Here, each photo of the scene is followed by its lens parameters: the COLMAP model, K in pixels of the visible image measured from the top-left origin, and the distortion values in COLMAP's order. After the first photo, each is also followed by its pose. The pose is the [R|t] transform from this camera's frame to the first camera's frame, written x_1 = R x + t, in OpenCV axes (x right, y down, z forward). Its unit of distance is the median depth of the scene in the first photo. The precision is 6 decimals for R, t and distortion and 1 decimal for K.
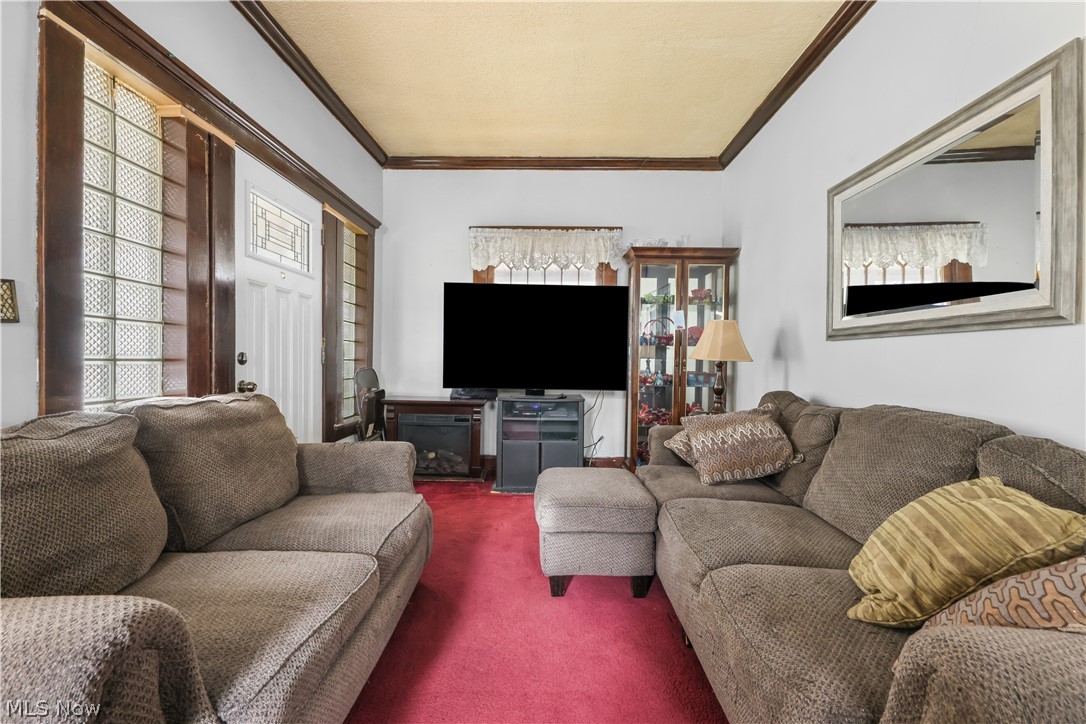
lens RADIAL K [[439.0, 0, 543.8], [0, 439.0, 364.3], [0, 0, 1]] dist [0.003697, -0.000004]
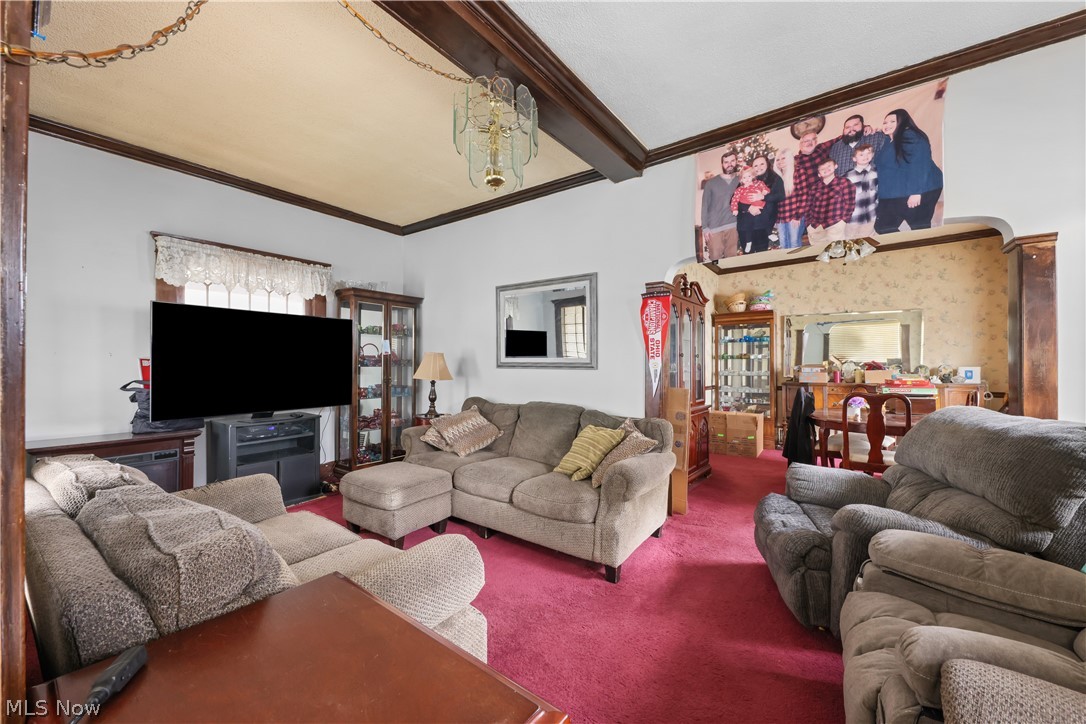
lens RADIAL K [[420.5, 0, 544.2], [0, 420.5, 362.1], [0, 0, 1]] dist [0.002410, -0.000239]
pose [[0.568055, -0.014950, 0.822855, -0.499646], [0.011892, 0.999880, 0.009956, -0.067524], [-0.822905, 0.004130, 0.568164, -0.117084]]
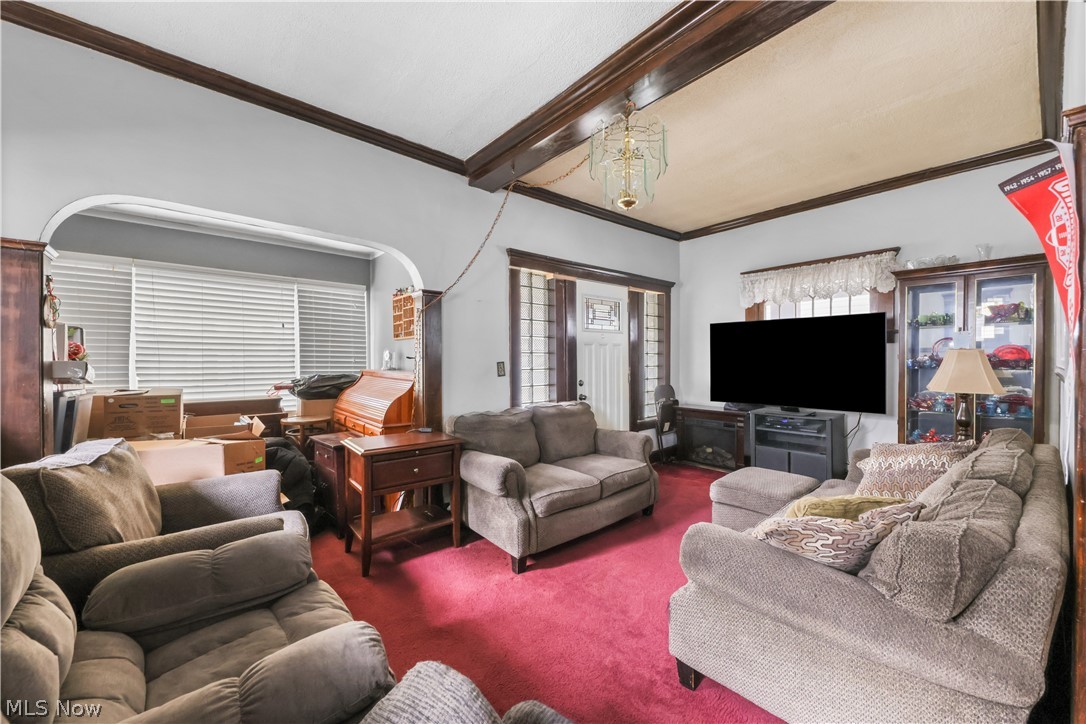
lens RADIAL K [[420.5, 0, 532.9], [0, 420.5, 363.4], [0, 0, 1]] dist [0.002410, -0.000239]
pose [[0.643127, -0.011367, -0.765675, 0.438652], [0.009638, 0.999931, -0.006749, -0.063104], [0.765699, -0.003039, 0.643192, -0.272800]]
